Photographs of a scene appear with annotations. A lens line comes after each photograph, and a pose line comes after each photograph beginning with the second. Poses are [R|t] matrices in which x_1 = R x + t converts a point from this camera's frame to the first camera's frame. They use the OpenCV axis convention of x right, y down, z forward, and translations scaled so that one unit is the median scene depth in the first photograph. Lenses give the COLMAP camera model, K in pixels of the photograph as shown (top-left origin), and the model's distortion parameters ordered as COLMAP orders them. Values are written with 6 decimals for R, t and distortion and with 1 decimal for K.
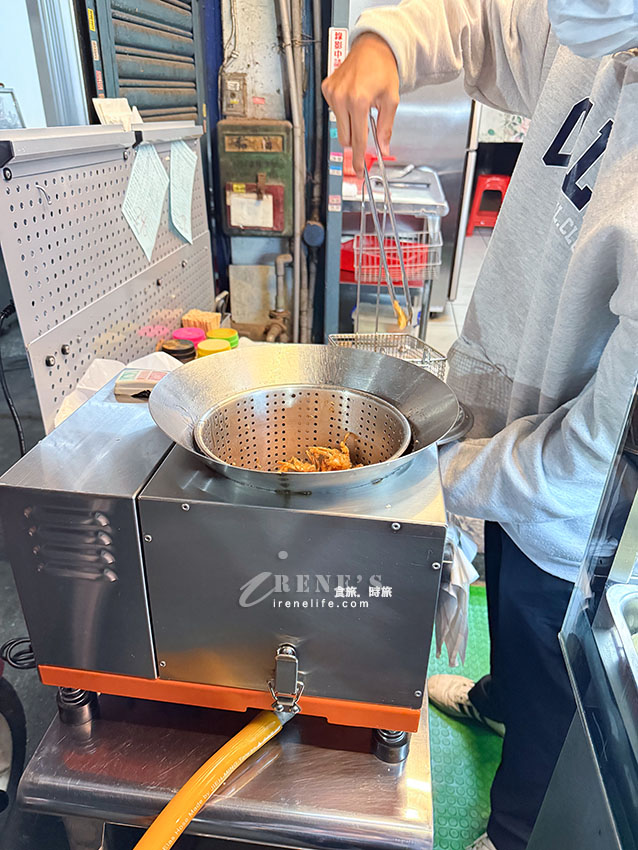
lens RADIAL K [[596.8, 0, 319.0], [0, 596.8, 425.0], [0, 0, 1]] dist [-0.025214, -0.002001]
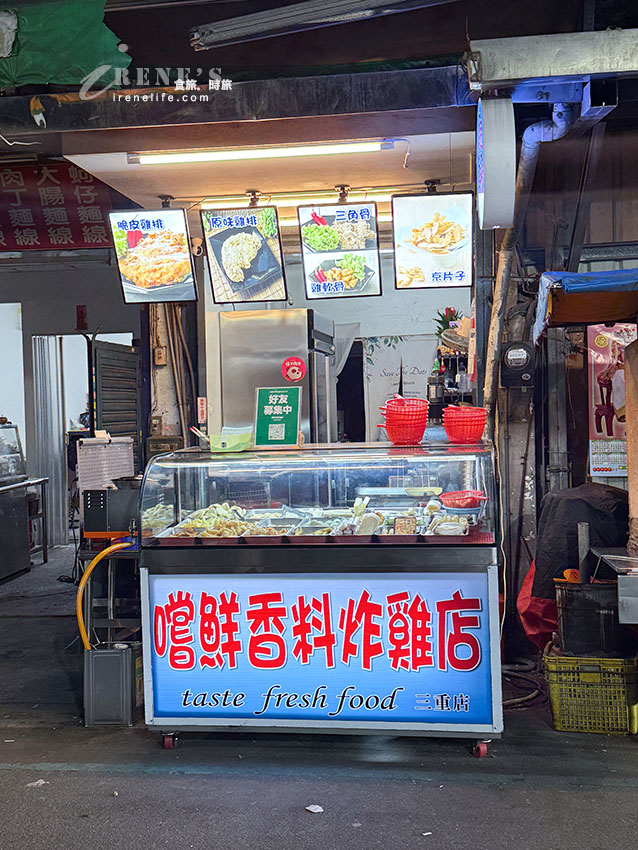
lens RADIAL K [[1011.9, 0, 319.0], [0, 1011.9, 425.0], [0, 0, 1]] dist [0.003529, 0.000929]
pose [[0.998035, -0.038758, -0.049241, 0.607902], [0.010832, 0.880660, -0.473624, 1.130669], [0.061721, 0.472160, 0.879349, -2.094957]]
